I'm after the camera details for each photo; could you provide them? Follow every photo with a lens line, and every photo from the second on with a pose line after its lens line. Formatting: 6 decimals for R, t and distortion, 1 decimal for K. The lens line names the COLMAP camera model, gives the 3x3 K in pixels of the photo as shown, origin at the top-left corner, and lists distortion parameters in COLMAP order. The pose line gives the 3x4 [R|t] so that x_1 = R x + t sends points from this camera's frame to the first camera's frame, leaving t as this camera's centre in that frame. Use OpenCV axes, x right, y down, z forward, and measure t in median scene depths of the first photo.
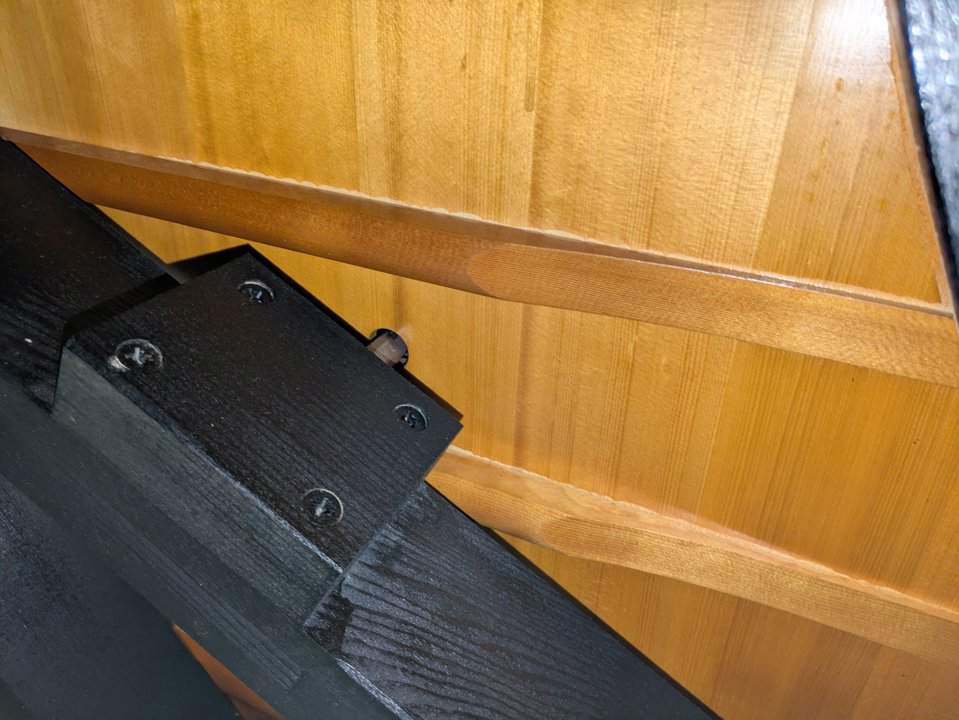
lens RADIAL K [[762.8, 0, 483.0], [0, 762.8, 365.6], [0, 0, 1]] dist [0.023697, -0.046279]
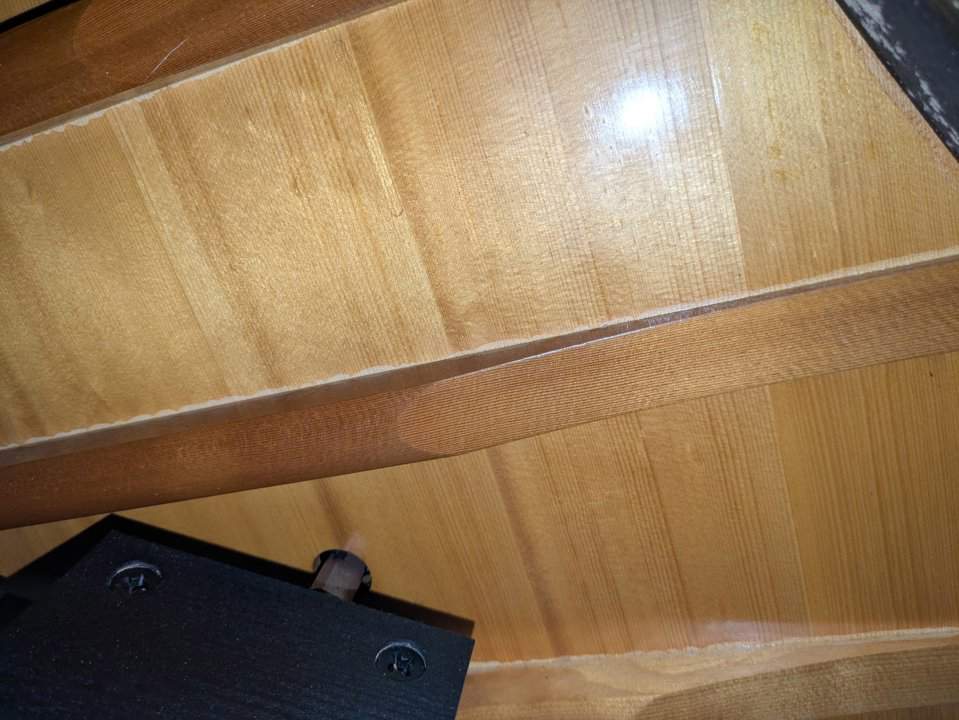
lens RADIAL K [[762.8, 0, 488.9], [0, 762.8, 350.5], [0, 0, 1]] dist [0.023697, -0.046279]
pose [[0.921544, -0.370436, 0.116338, 0.004032], [0.386696, 0.902624, -0.189041, -0.025983], [-0.034982, 0.219197, 0.975053, 0.249450]]
